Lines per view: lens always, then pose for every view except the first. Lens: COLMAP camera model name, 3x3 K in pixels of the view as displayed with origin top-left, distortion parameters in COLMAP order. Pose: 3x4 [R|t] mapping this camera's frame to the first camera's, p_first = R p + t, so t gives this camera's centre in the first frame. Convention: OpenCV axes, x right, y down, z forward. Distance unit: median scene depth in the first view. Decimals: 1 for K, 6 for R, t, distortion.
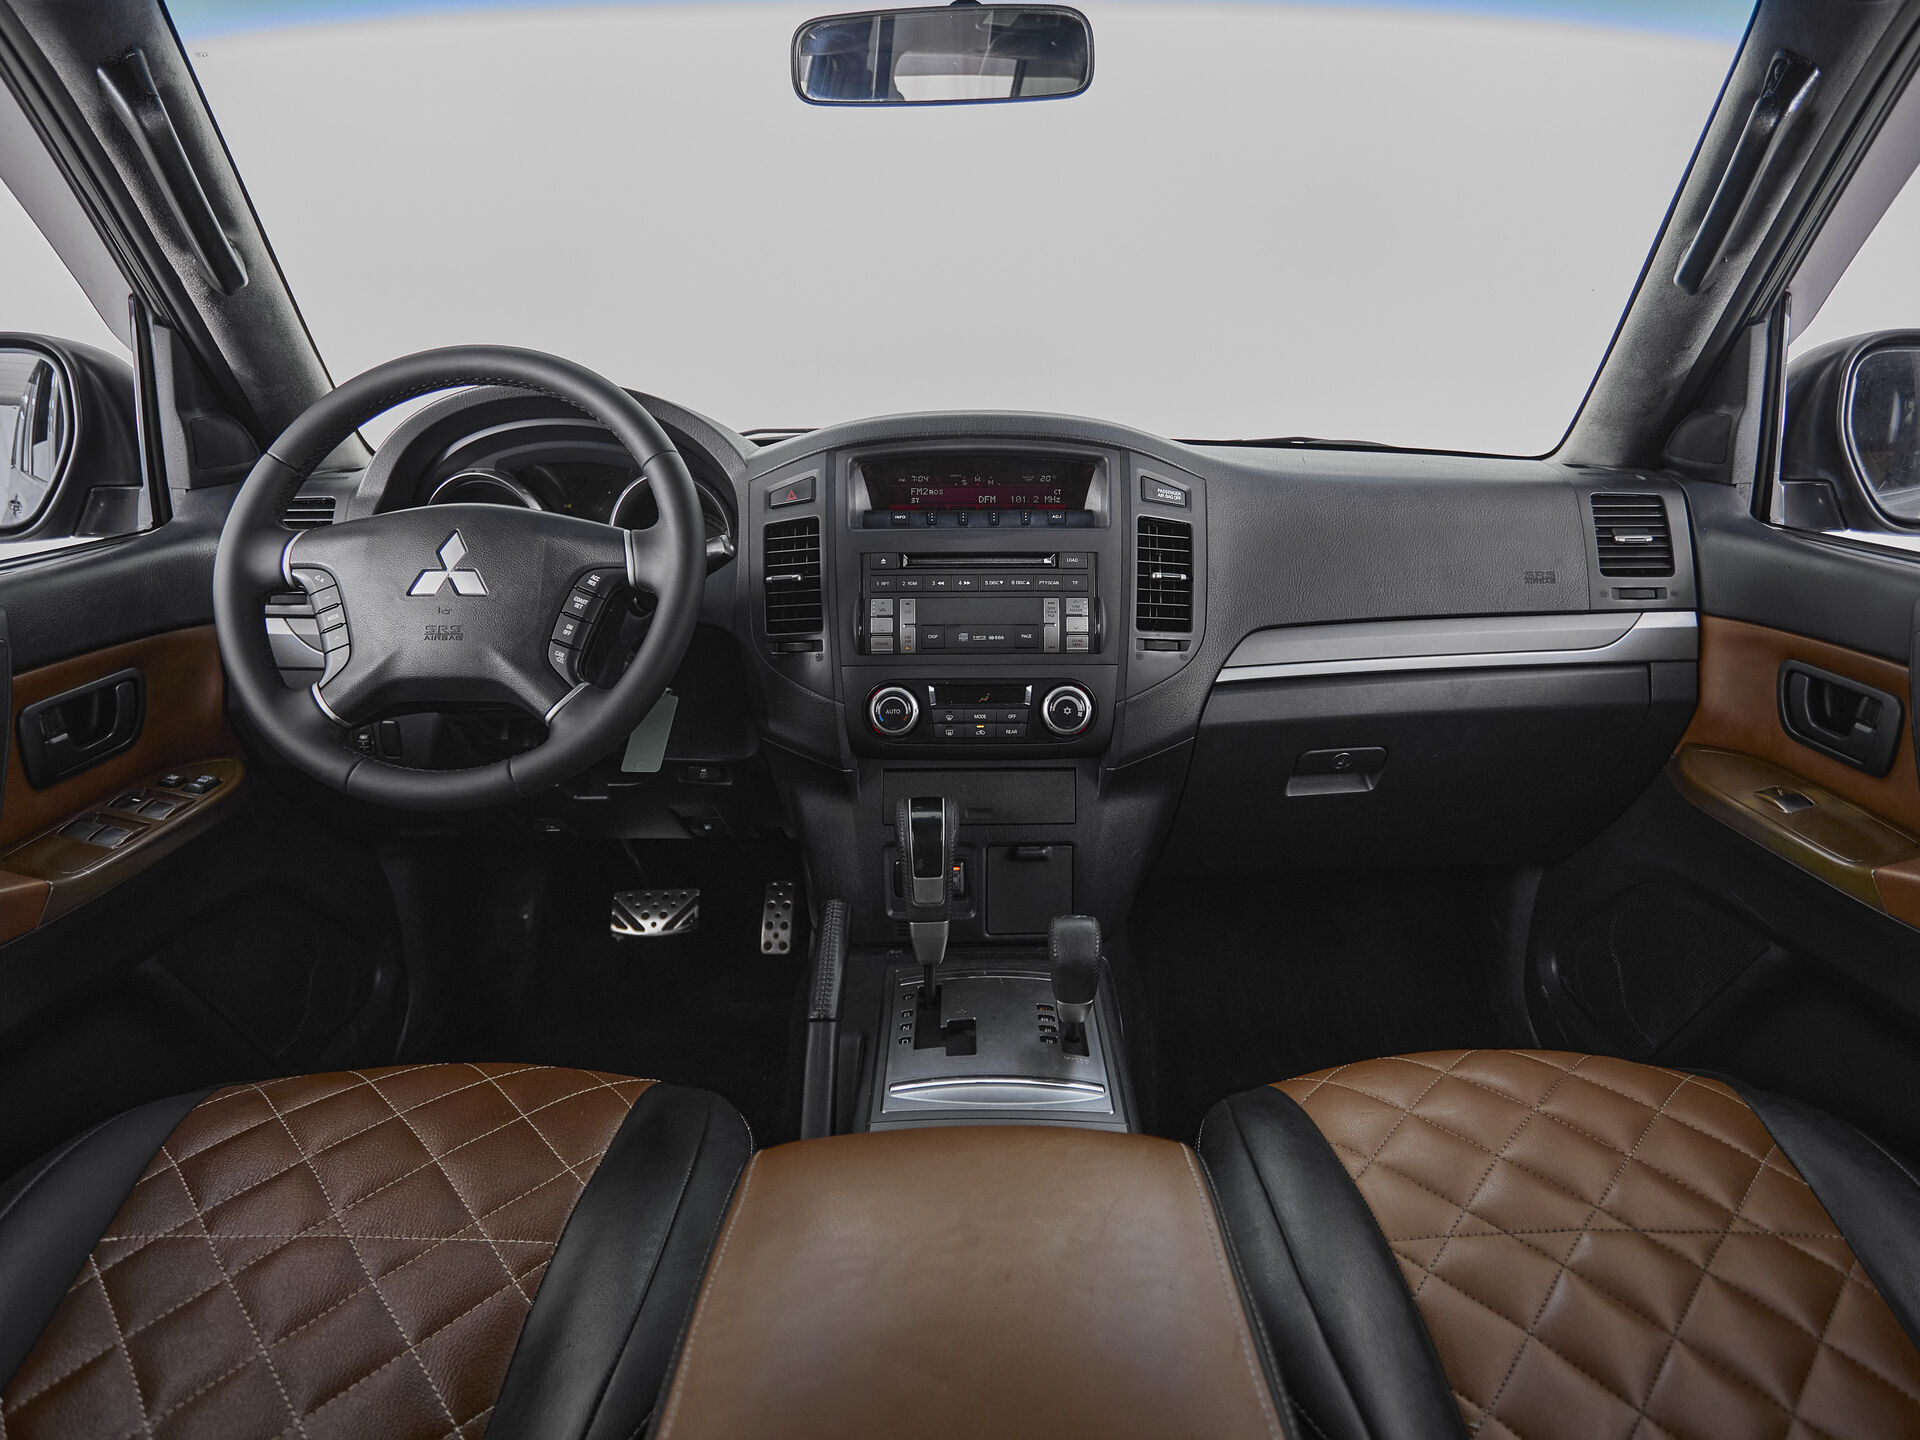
lens RADIAL K [[1093.5, 0, 972.9], [0, 1093.5, 674.5], [0, 0, 1]] dist [-0.002247, -0.001366]
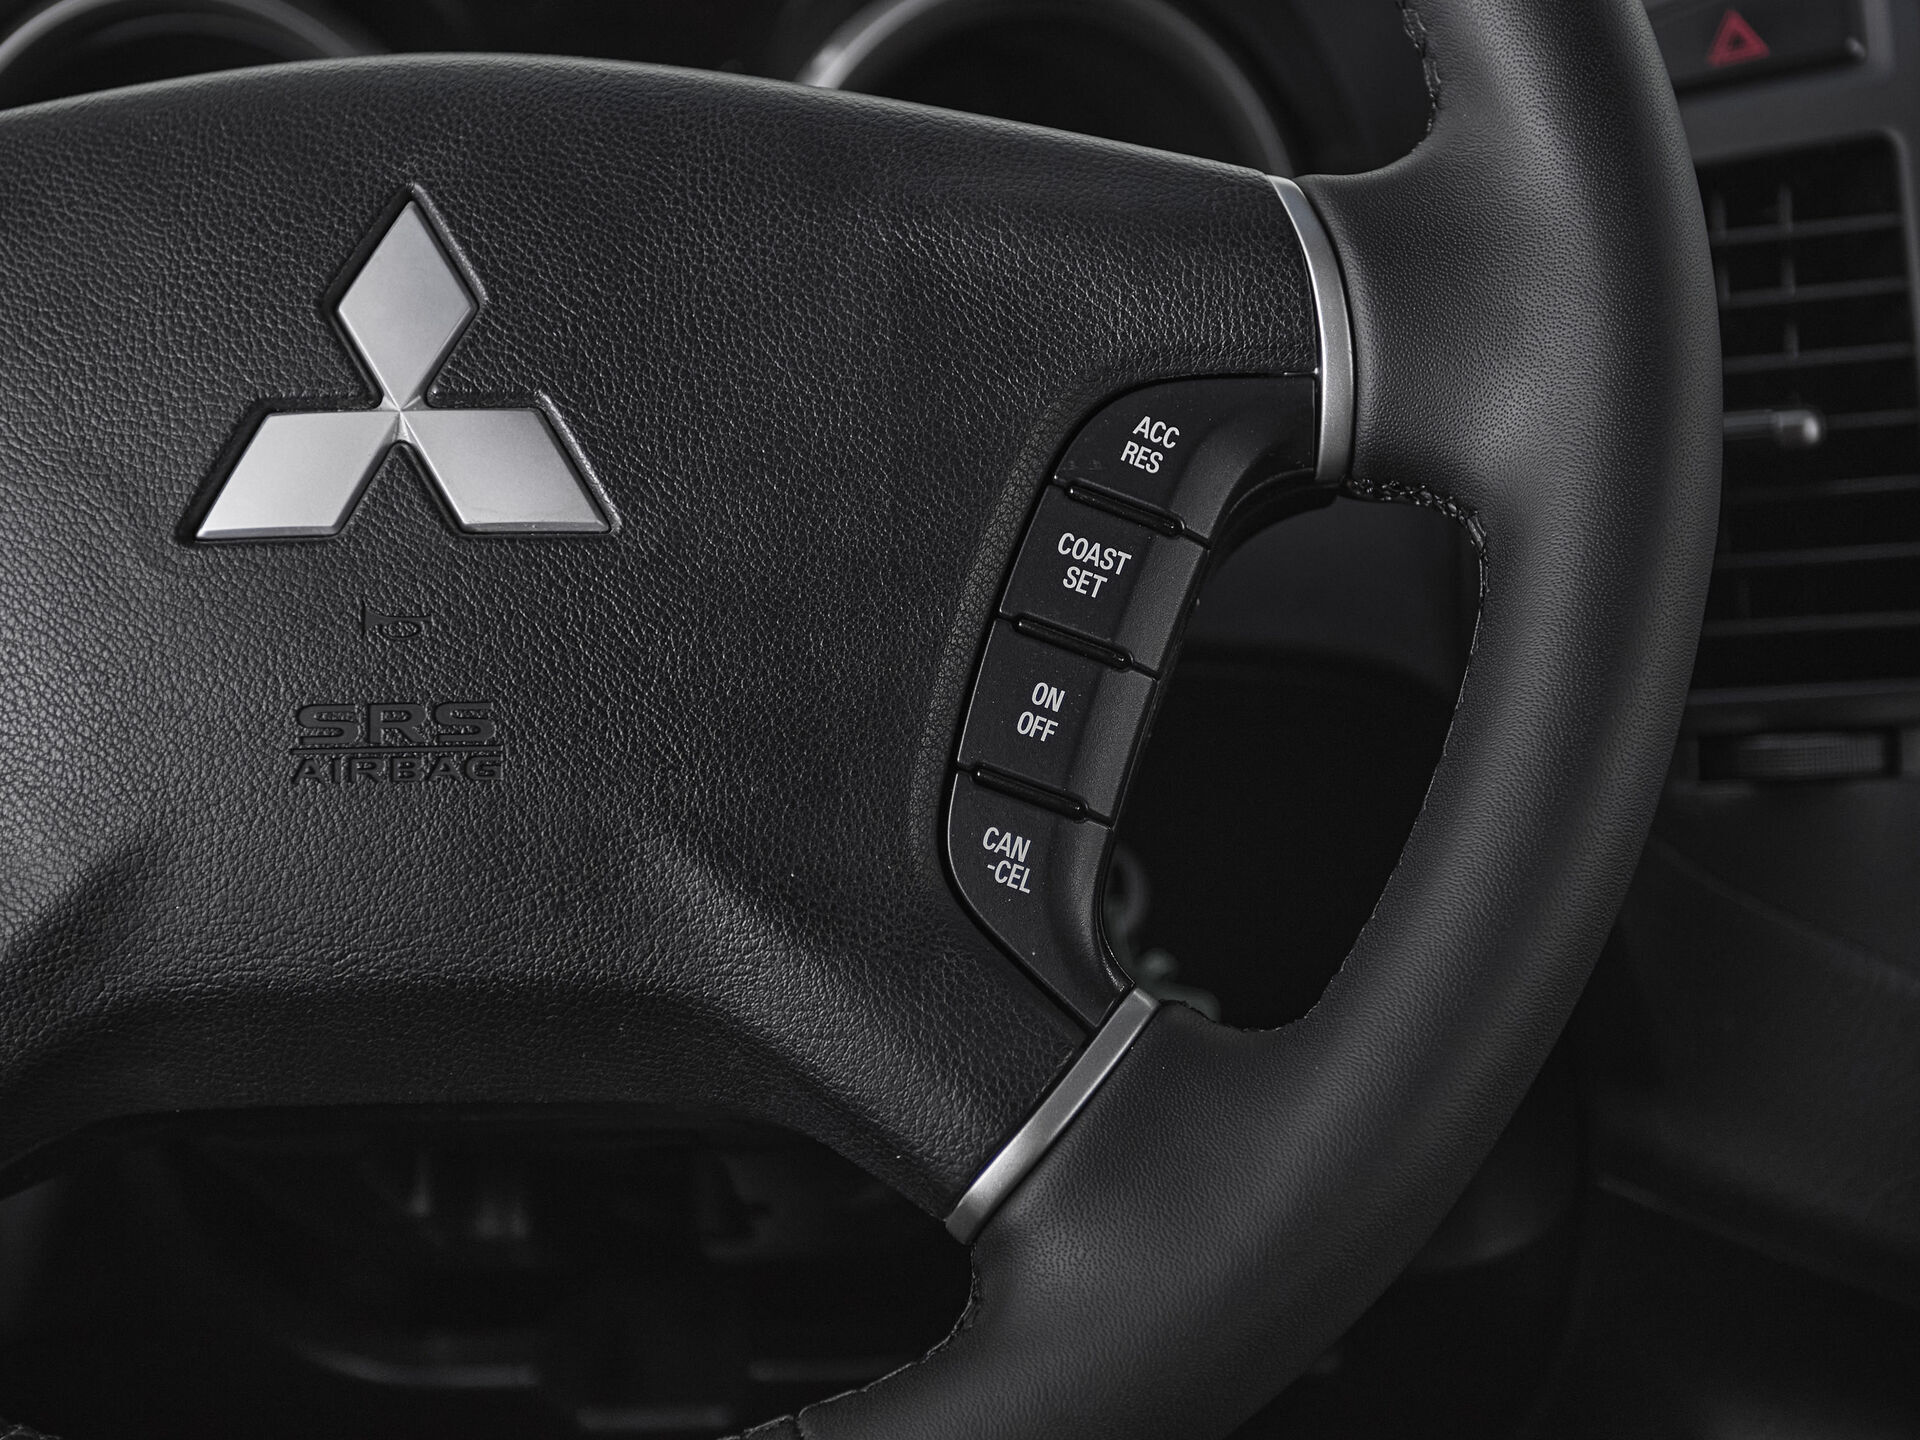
lens RADIAL K [[3227.4, 0, 959.3], [0, 3227.4, 770.3], [0, 0, 1]] dist [0.022108, 0.070527]
pose [[0.999809, -0.016769, -0.010037, -0.321467], [0.016844, 0.999830, 0.007492, -0.029856], [0.009910, -0.007659, 0.999922, 0.381357]]
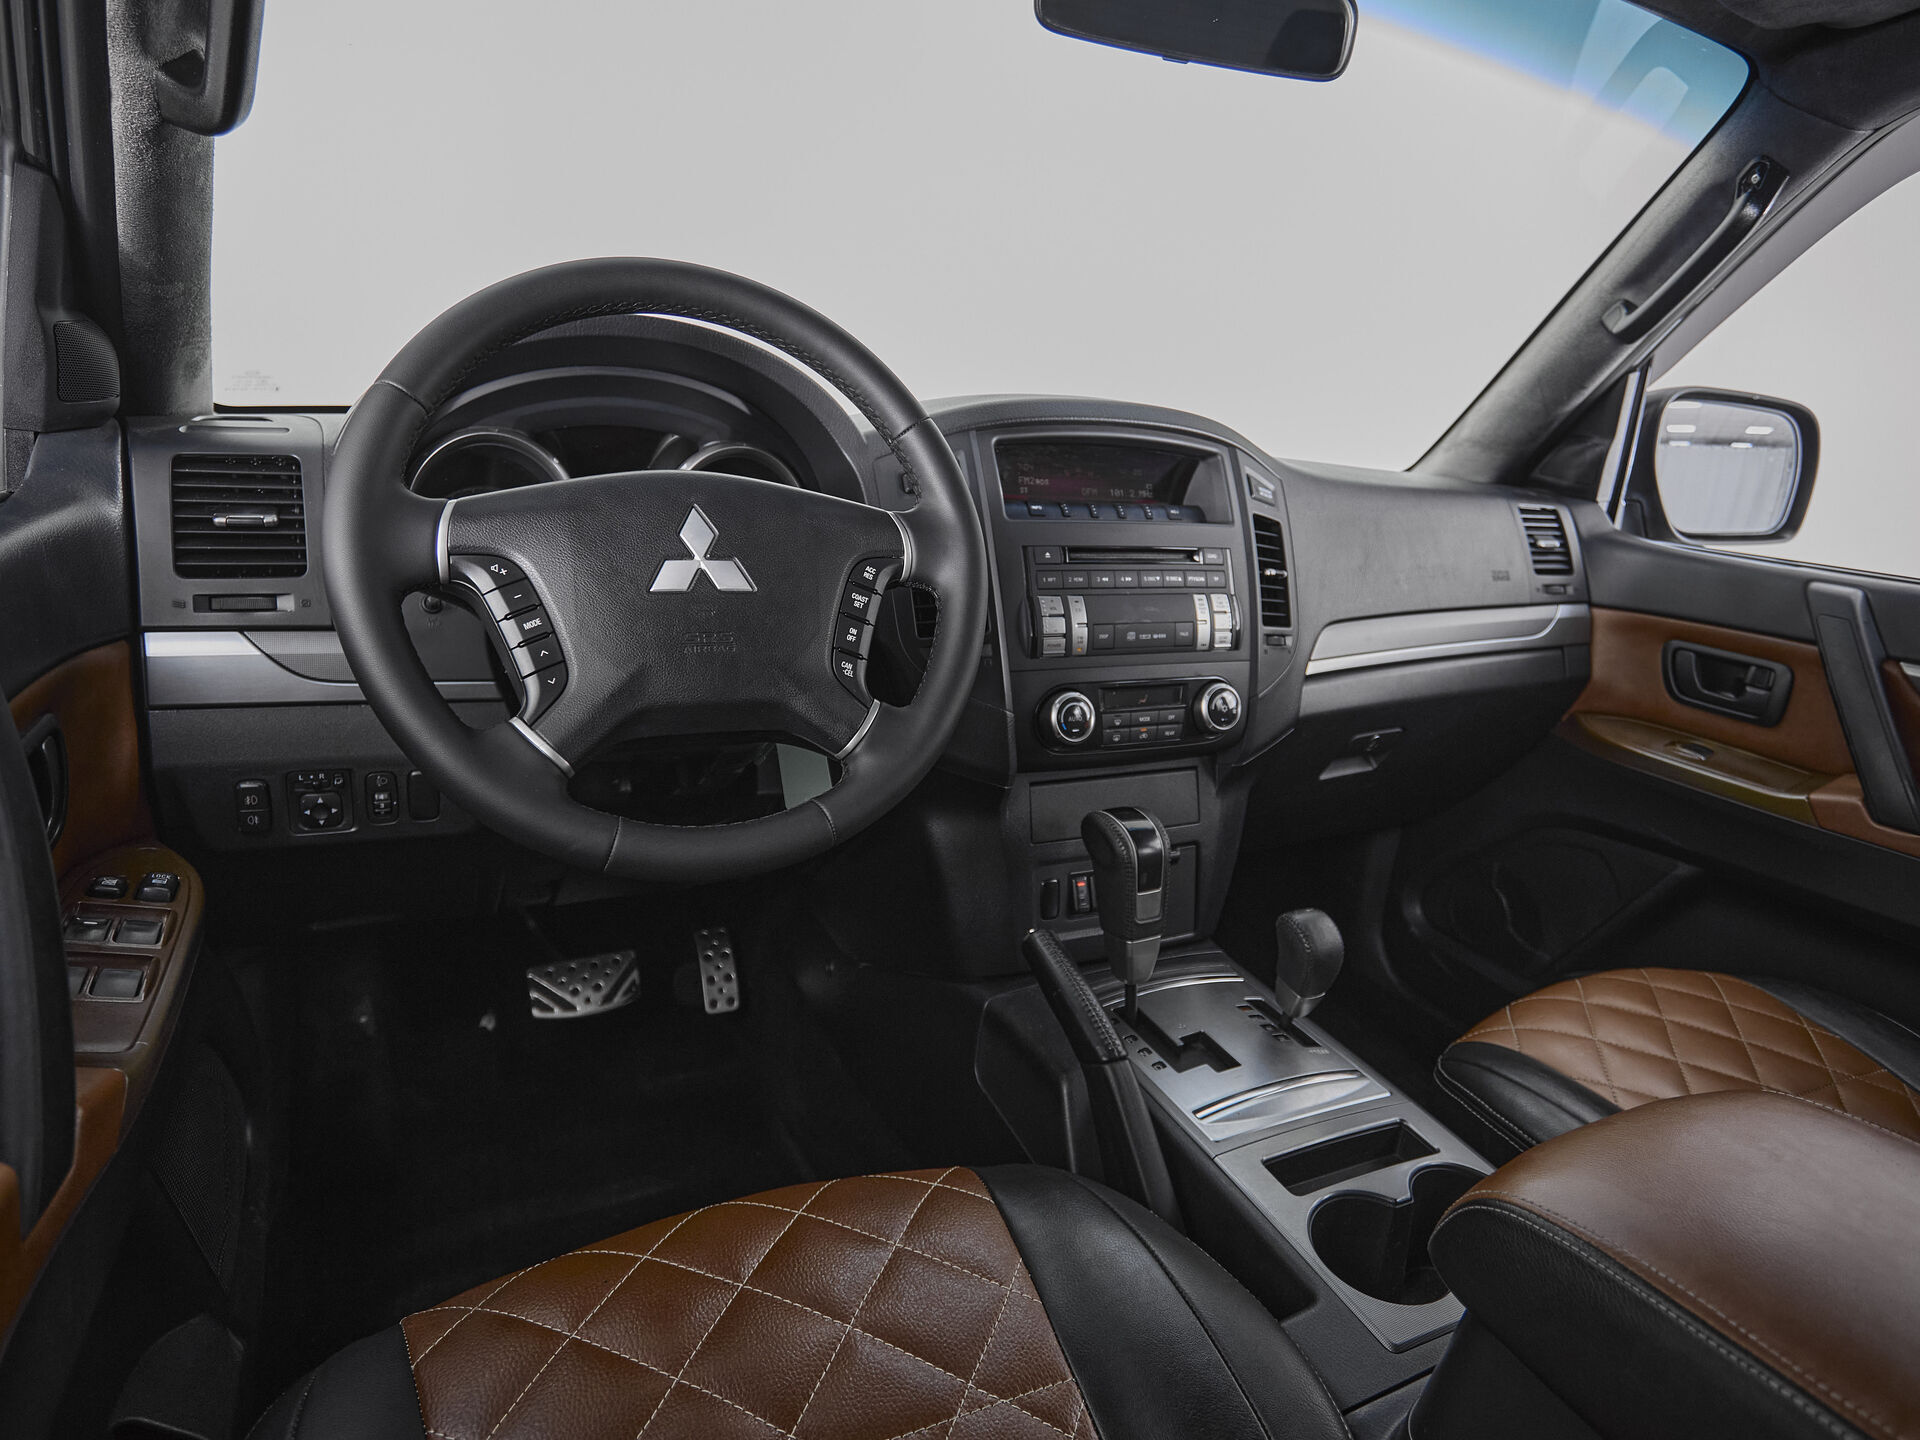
lens RADIAL K [[1084.2, 0, 951.2], [0, 1084.2, 703.5], [0, 0, 1]] dist [-0.005165, -0.000891]
pose [[0.902806, -0.047957, 0.427365, -0.547811], [0.039965, 0.998818, 0.027657, -0.008098], [-0.428187, -0.007889, 0.903656, 0.214807]]
